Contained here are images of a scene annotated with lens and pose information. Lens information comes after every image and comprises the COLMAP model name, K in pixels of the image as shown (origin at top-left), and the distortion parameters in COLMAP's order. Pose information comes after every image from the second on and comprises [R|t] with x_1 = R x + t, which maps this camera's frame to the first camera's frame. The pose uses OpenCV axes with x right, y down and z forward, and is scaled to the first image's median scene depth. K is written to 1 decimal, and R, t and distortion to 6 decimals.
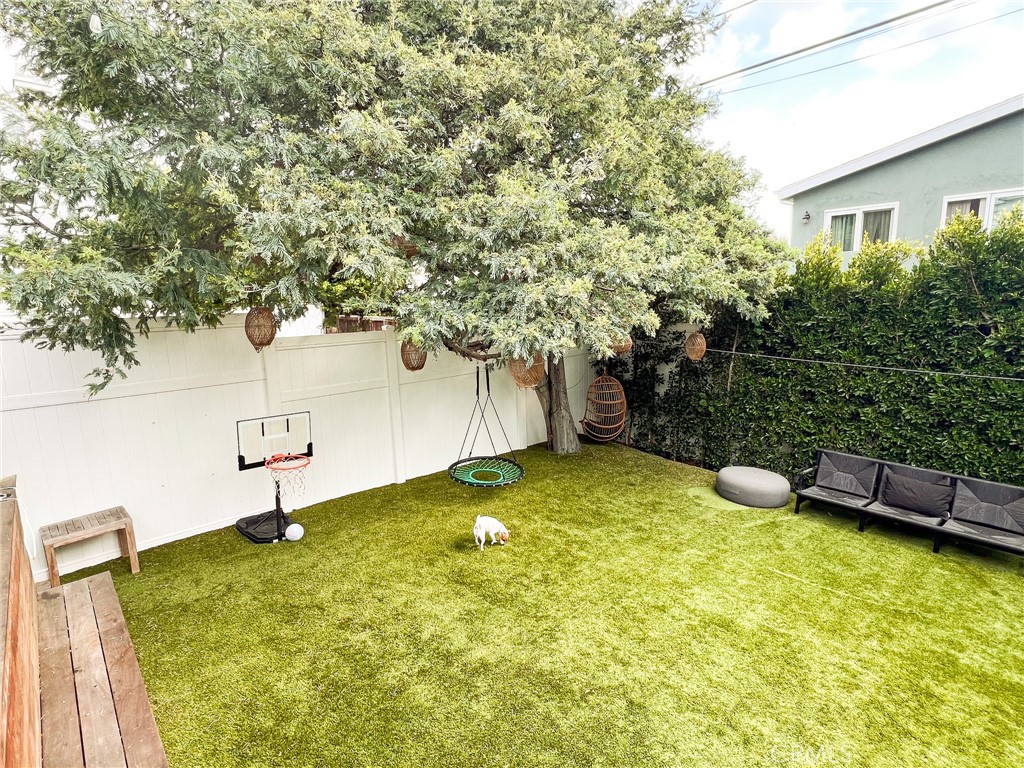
lens RADIAL K [[509.0, 0, 513.5], [0, 509.0, 382.4], [0, 0, 1]] dist [-0.003854, -0.001384]
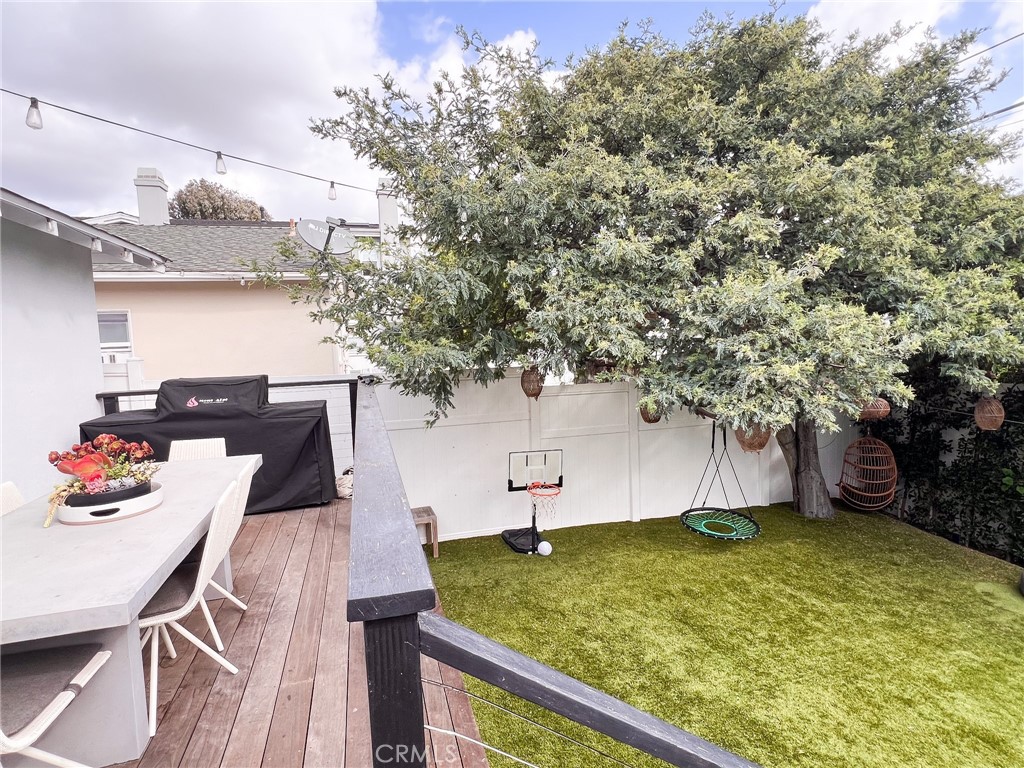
lens RADIAL K [[509.0, 0, 509.3], [0, 509.0, 381.9], [0, 0, 1]] dist [-0.003854, -0.001384]
pose [[0.886967, 0.032357, -0.460698, 0.054495], [-0.065448, 0.996282, -0.056031, -0.037843], [0.457172, 0.079849, 0.885787, -0.197352]]
